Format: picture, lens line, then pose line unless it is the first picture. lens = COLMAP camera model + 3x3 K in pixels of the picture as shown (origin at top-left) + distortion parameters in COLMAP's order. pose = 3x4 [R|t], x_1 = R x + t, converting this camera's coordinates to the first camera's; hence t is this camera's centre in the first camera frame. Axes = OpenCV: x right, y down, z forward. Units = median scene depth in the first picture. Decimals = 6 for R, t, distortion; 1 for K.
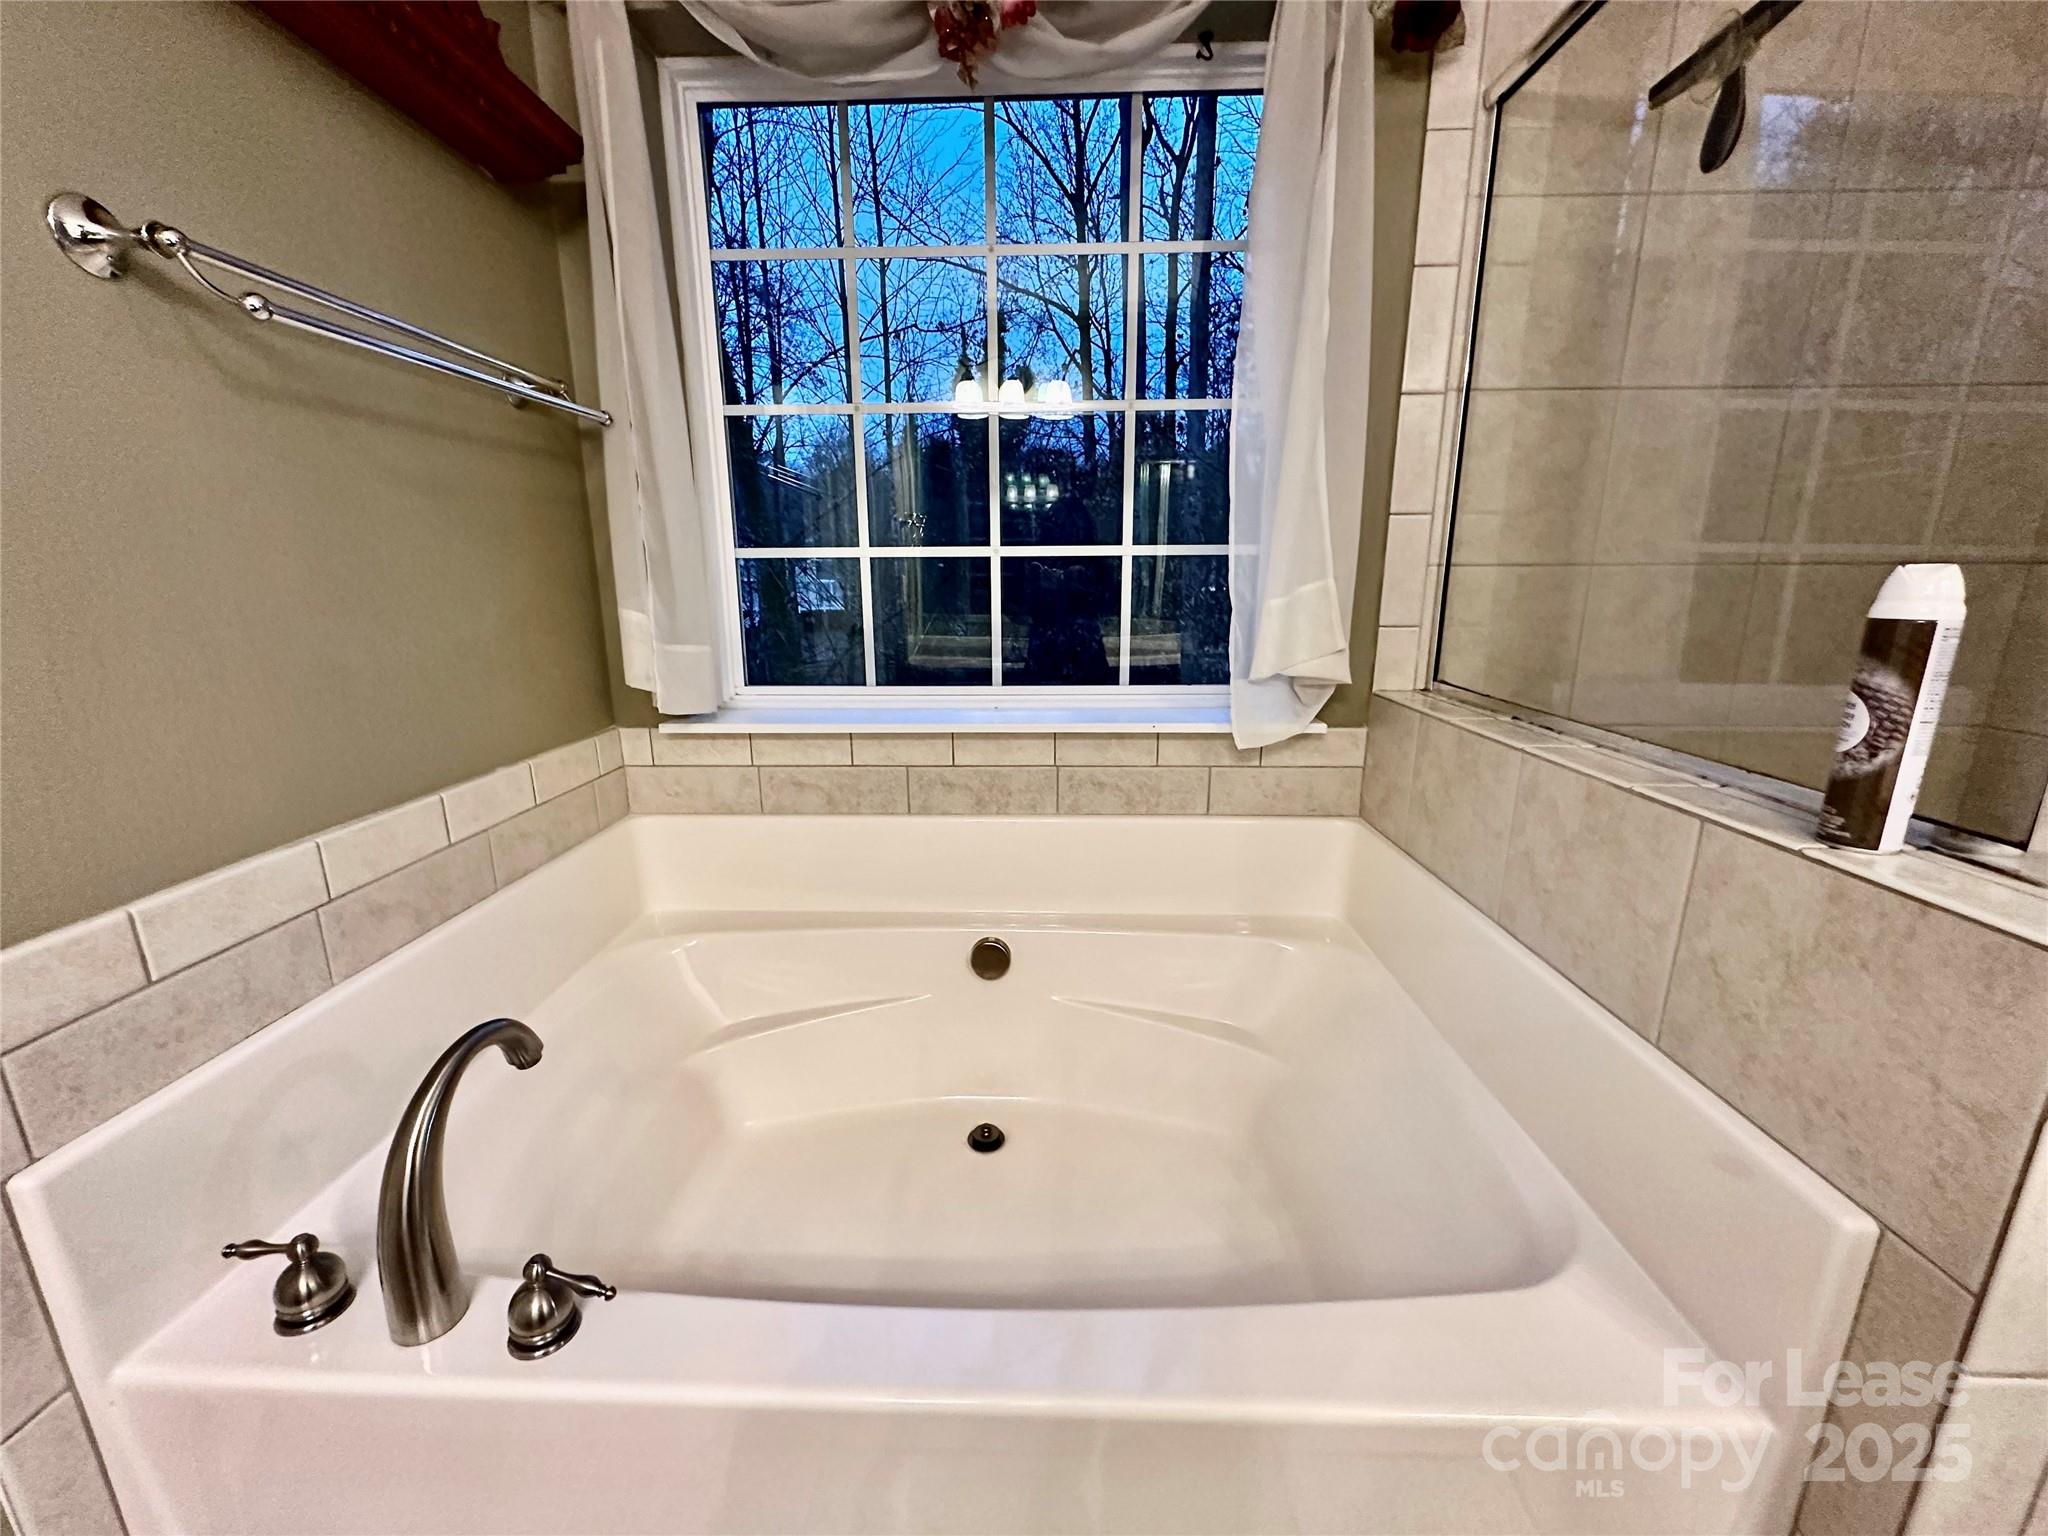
lens RADIAL K [[813.3, 0, 1024.3], [0, 813.3, 768.4], [0, 0, 1]] dist [-0.002694, -0.000128]
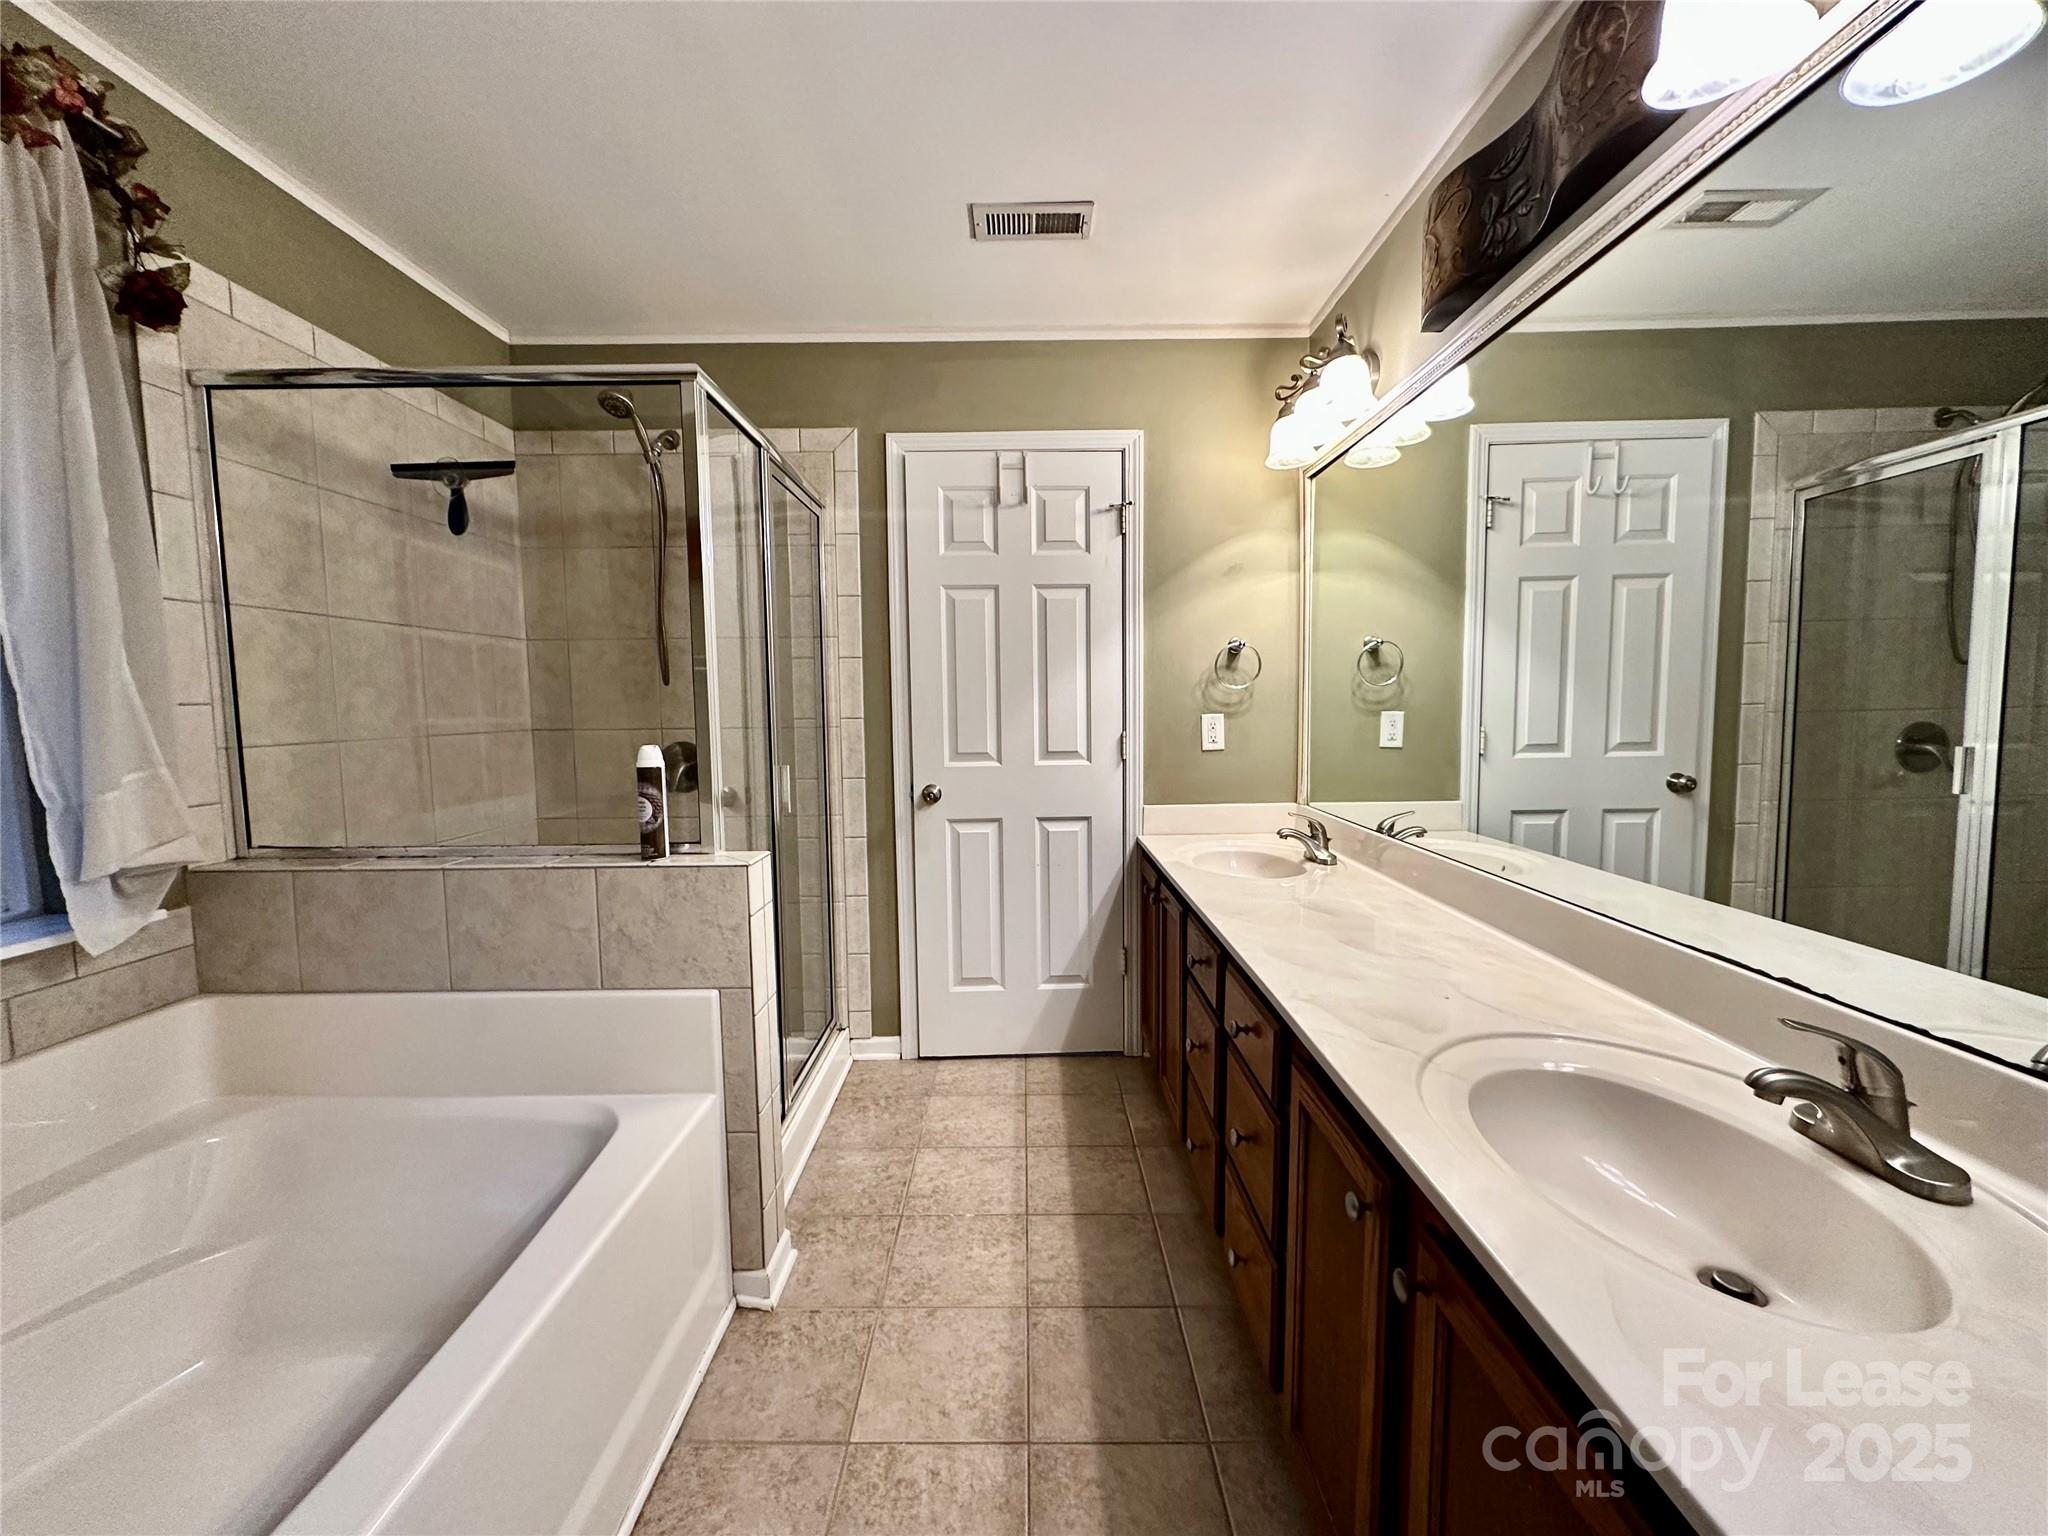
lens RADIAL K [[813.3, 0, 1021.7], [0, 813.3, 764.5], [0, 0, 1]] dist [-0.002694, -0.000128]
pose [[-0.024781, -0.076930, 0.996728, -1.030306], [0.249727, 0.964949, 0.080686, -0.072213], [-0.967999, 0.250909, -0.004700, -0.084713]]
